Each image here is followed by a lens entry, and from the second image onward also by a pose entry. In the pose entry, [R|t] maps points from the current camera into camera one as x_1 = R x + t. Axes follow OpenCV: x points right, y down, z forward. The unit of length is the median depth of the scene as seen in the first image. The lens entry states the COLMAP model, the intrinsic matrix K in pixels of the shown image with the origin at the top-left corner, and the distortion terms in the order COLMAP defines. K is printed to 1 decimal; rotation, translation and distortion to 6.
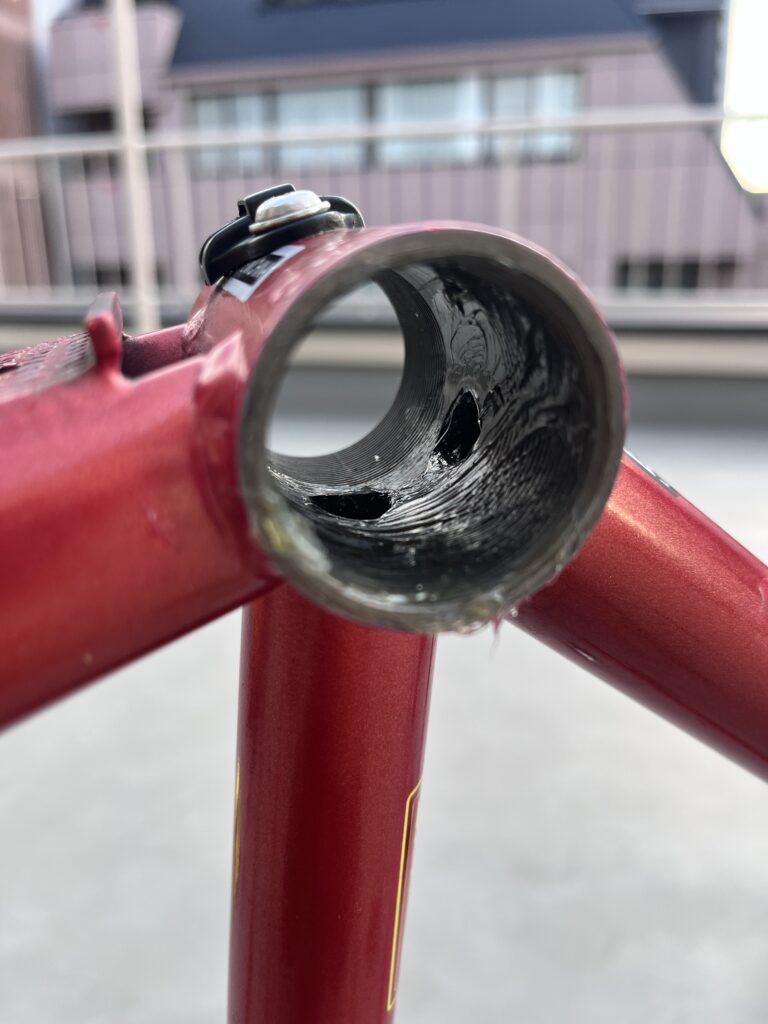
lens RADIAL K [[820.4, 0, 384.0], [0, 820.4, 512.0], [0, 0, 1]] dist [-0.007948, -0.006318]
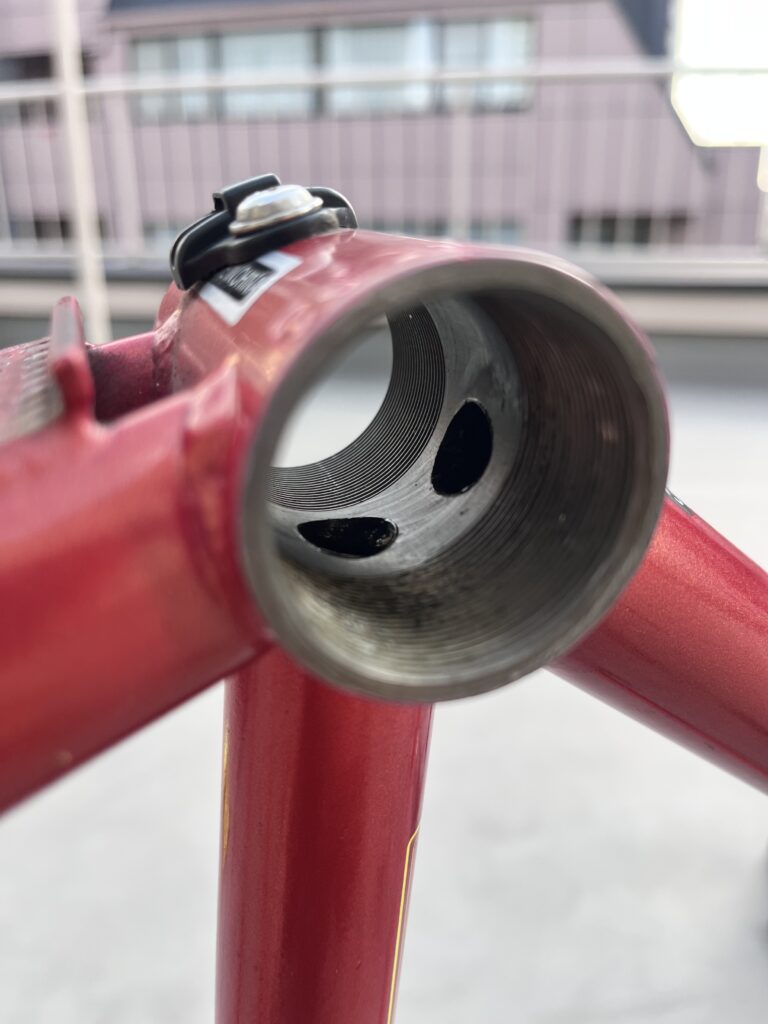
lens RADIAL K [[828.7, 0, 384.0], [0, 828.7, 512.0], [0, 0, 1]] dist [-0.008317, -0.042505]
pose [[0.998483, -0.012191, 0.053686, -0.049063], [0.009575, 0.998767, 0.048707, -0.081487], [-0.054214, -0.048119, 0.997369, 0.089071]]
